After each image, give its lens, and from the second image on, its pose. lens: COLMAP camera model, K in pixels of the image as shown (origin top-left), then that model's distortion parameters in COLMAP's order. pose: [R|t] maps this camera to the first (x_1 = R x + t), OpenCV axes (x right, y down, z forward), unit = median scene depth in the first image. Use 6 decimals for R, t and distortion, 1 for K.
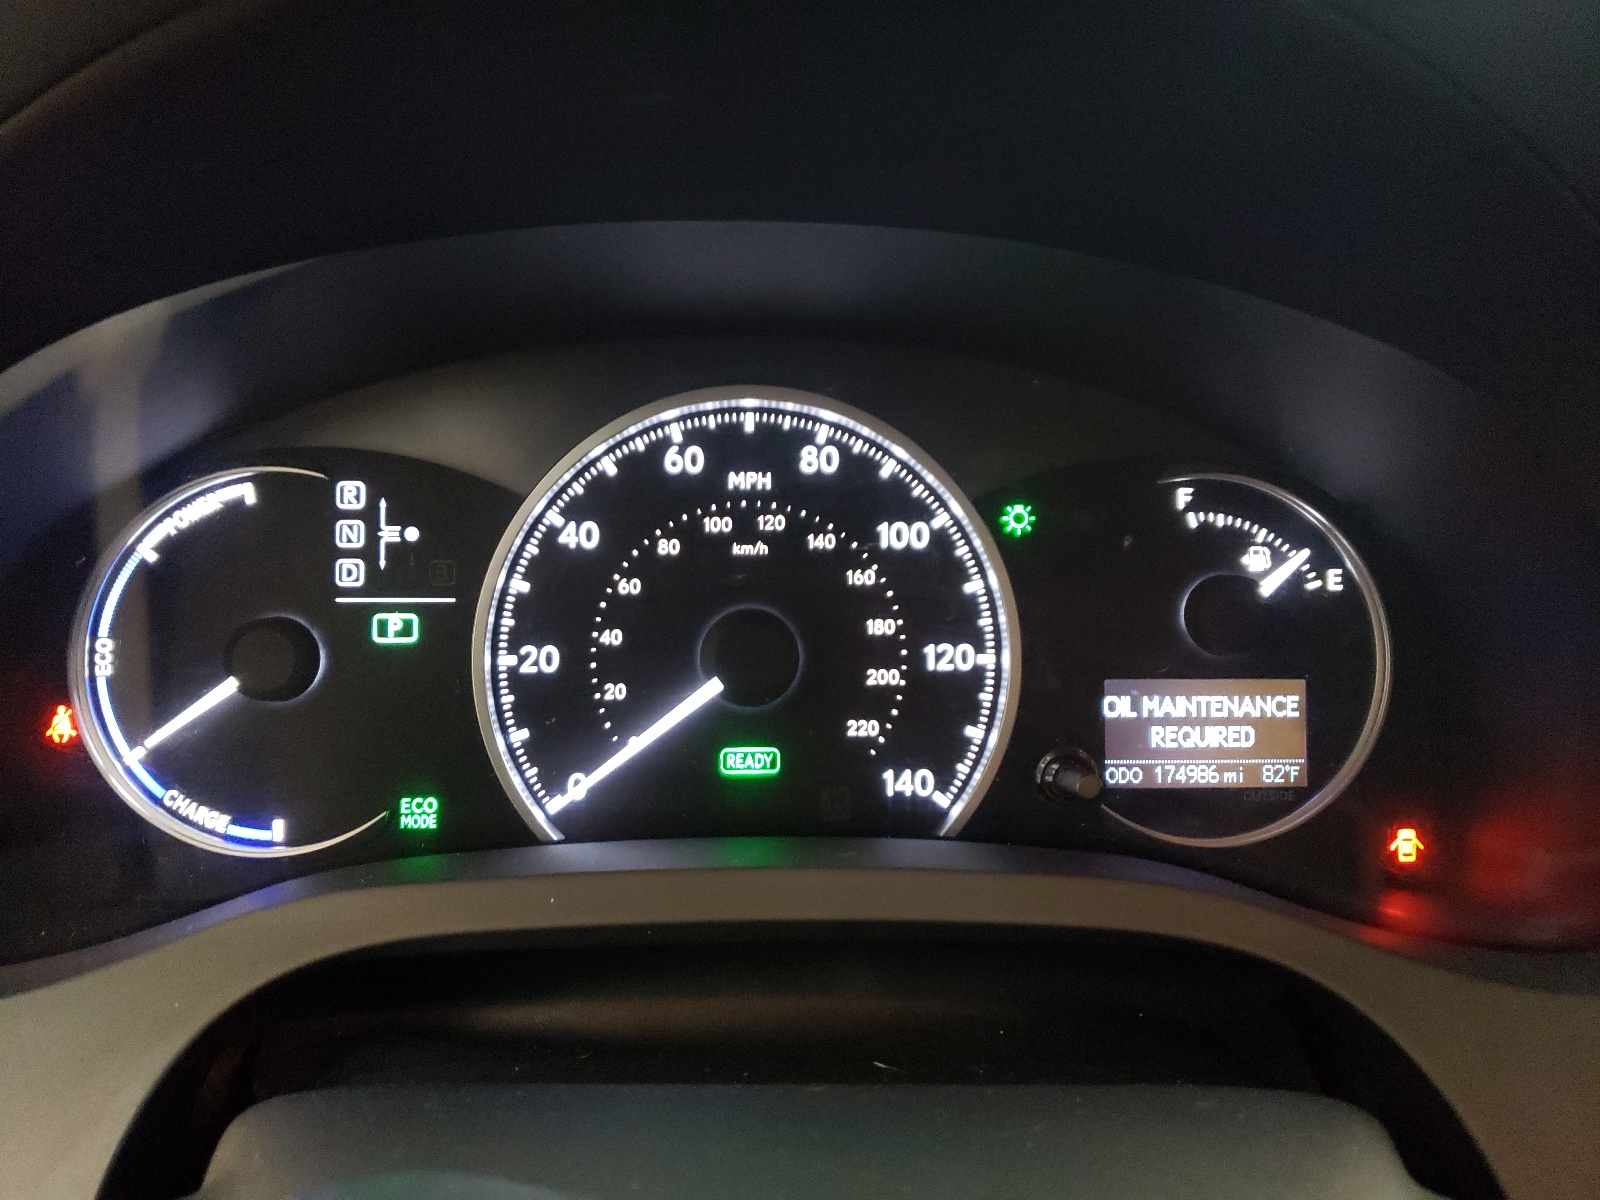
lens RADIAL K [[1196.9, 0, 804.5], [0, 1196.9, 597.6], [0, 0, 1]] dist [-0.039865, -0.004956]
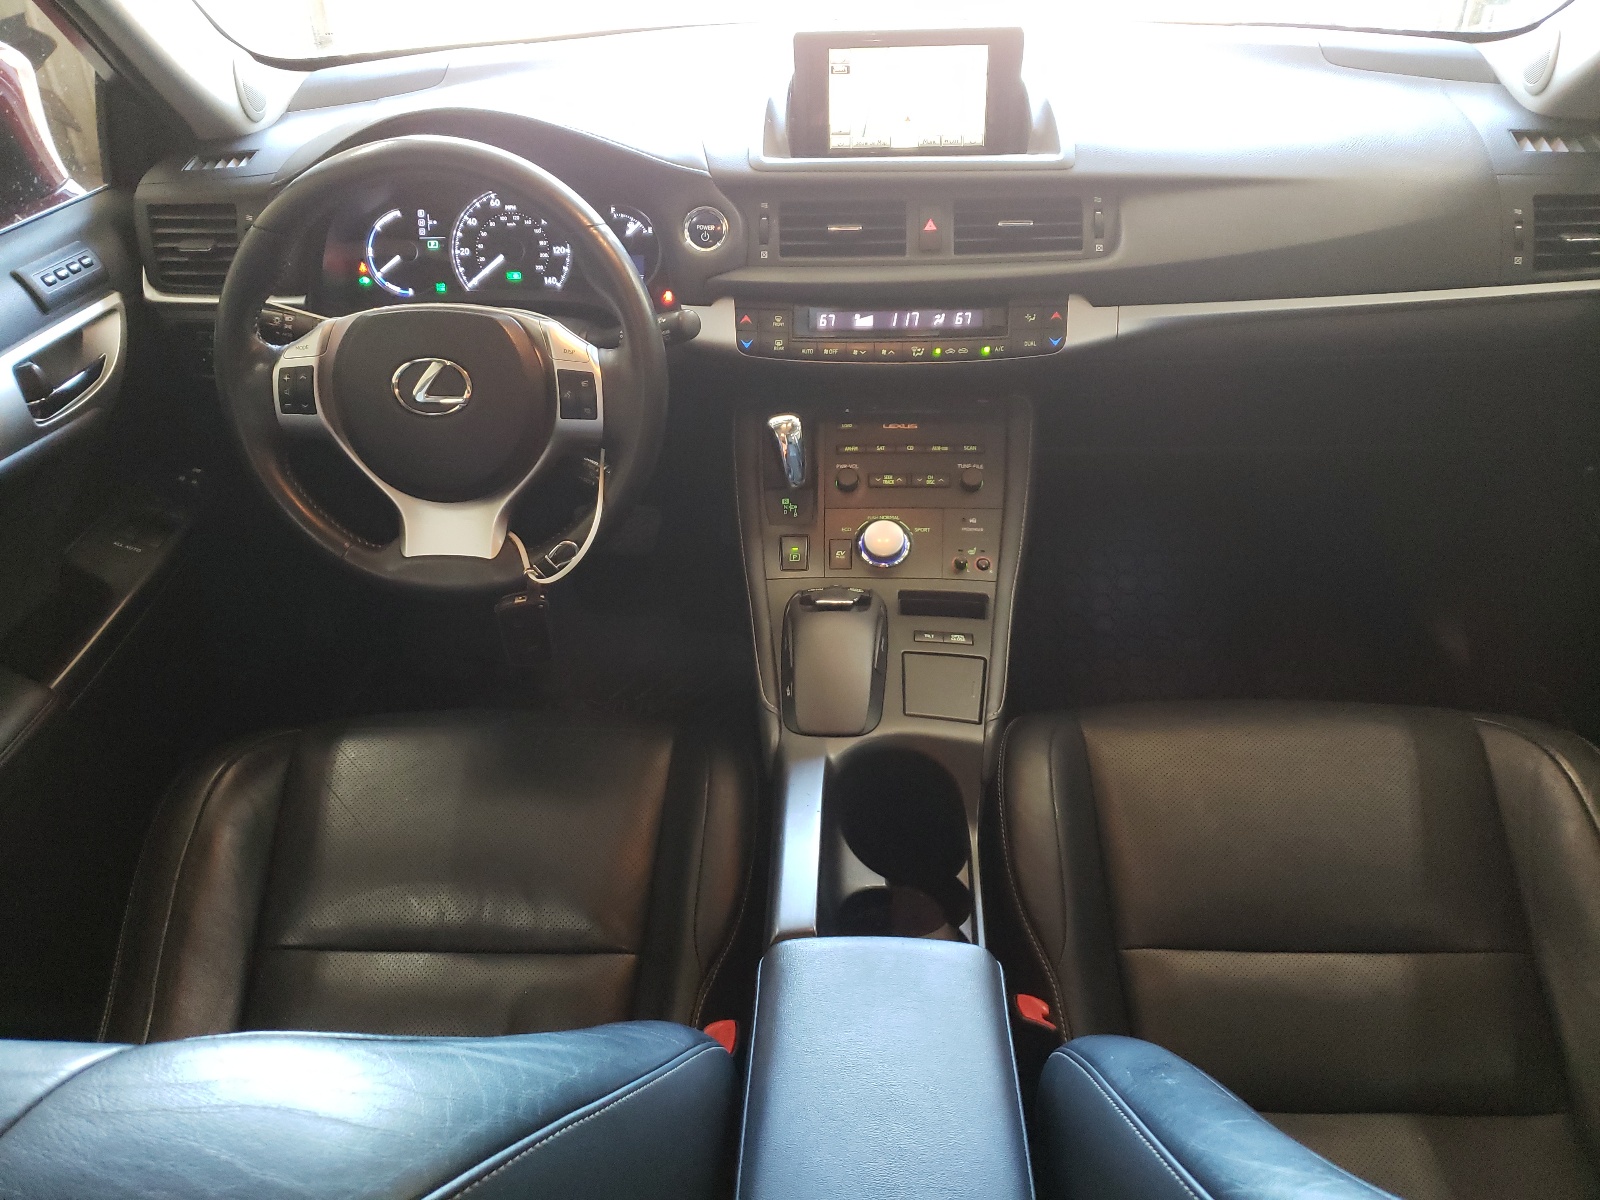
lens RADIAL K [[1213.5, 0, 797.0], [0, 1213.5, 603.1], [0, 0, 1]] dist [-0.041438, -0.002838]
pose [[0.992514, 0.027386, -0.119023, 1.530455], [0.005141, 0.964304, 0.264747, 0.129134], [0.122025, -0.263377, 0.956944, -3.382099]]
